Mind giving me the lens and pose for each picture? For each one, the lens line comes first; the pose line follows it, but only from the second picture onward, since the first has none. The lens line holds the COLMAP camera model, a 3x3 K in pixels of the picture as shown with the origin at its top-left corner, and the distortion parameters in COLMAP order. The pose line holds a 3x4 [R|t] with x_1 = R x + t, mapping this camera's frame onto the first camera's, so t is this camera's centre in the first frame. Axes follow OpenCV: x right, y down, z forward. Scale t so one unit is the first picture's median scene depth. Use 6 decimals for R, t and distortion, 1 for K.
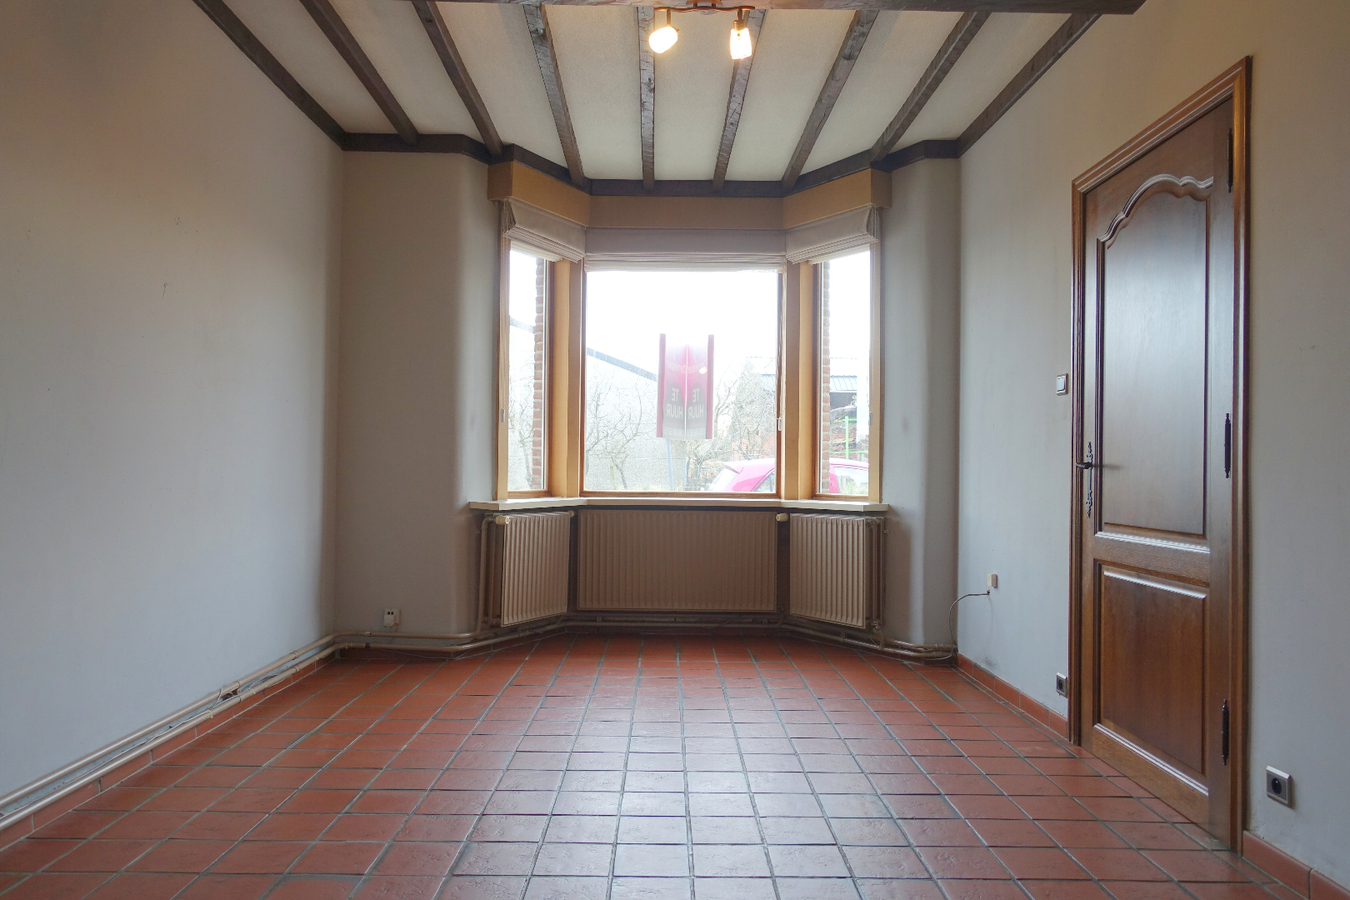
lens RADIAL K [[943.0, 0, 676.1], [0, 943.0, 448.0], [0, 0, 1]] dist [0.007606, -0.007051]
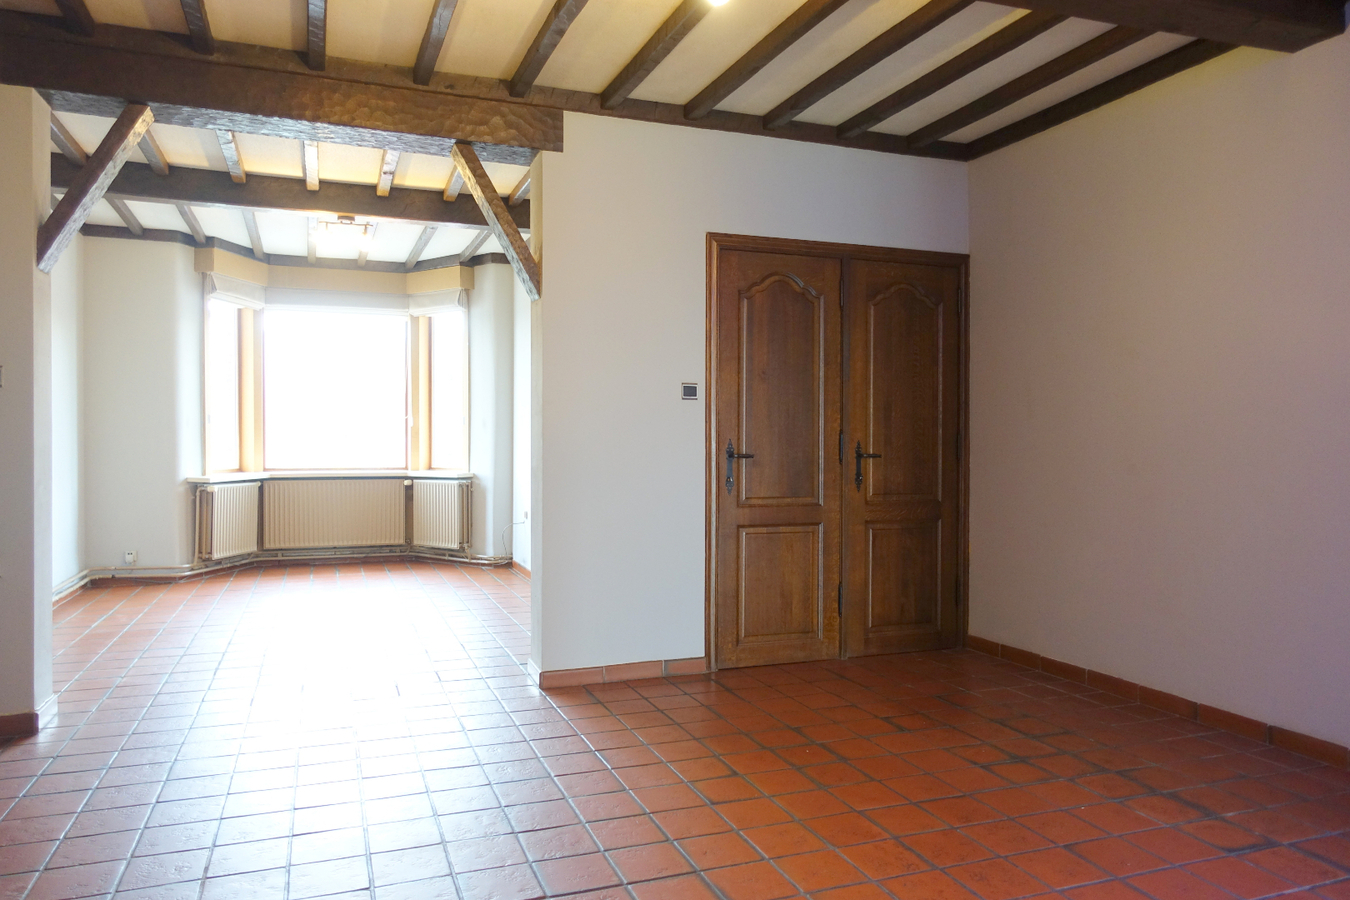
lens RADIAL K [[943.0, 0, 678.5], [0, 943.0, 450.1], [0, 0, 1]] dist [0.007606, -0.007051]
pose [[0.939752, -0.013758, 0.341581, 0.001980], [0.000863, 0.999282, 0.037872, -0.040723], [-0.341857, -0.035295, 0.939089, -0.644870]]
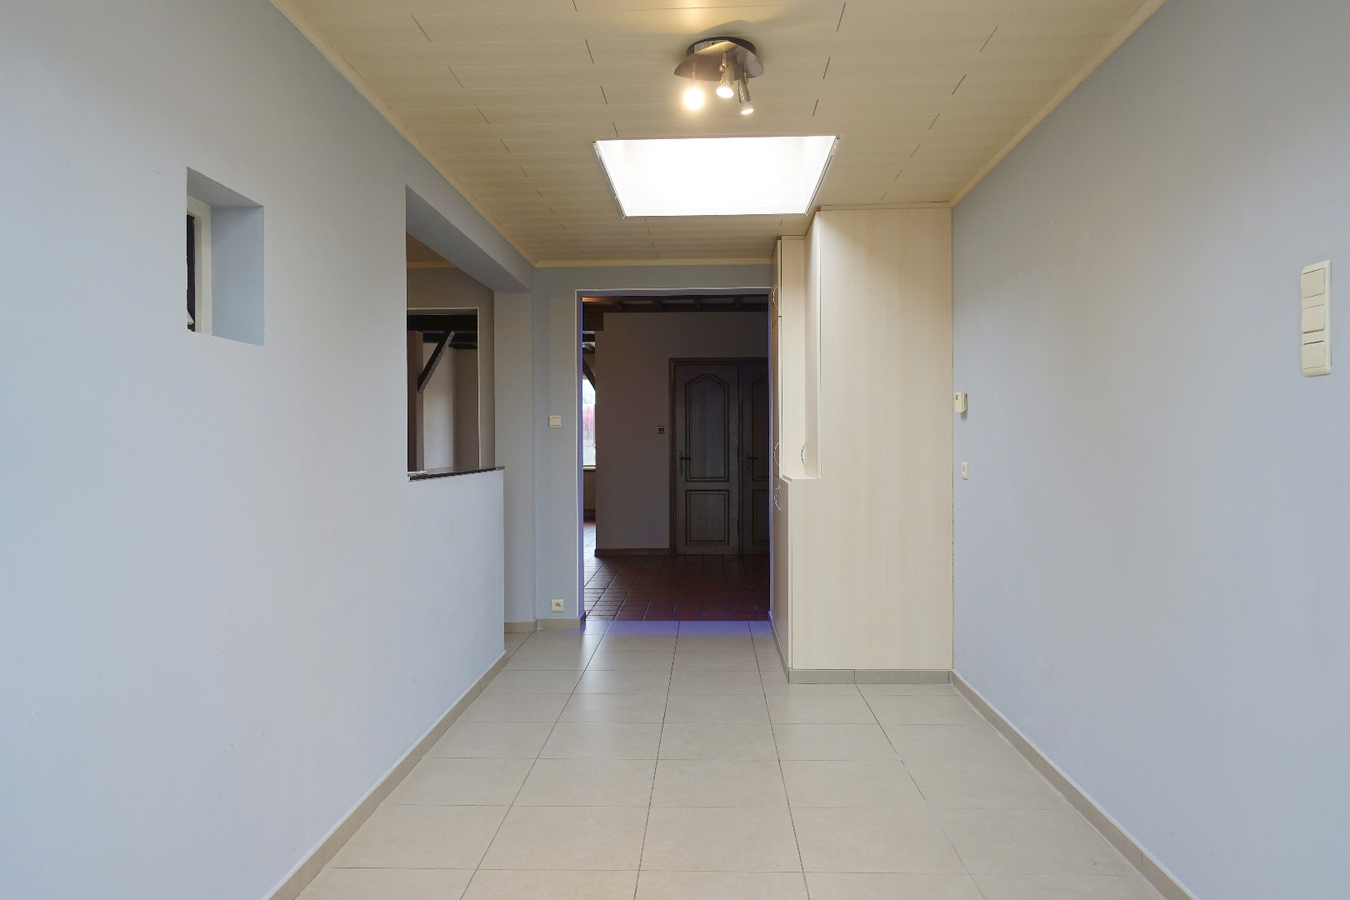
lens RADIAL K [[943.0, 0, 673.7], [0, 943.0, 448.9], [0, 0, 1]] dist [0.007606, -0.007051]
pose [[0.998699, -0.021381, -0.046289, 0.847244], [0.022830, 0.999258, 0.031020, -0.124644], [0.045592, -0.032037, 0.998446, -2.920542]]
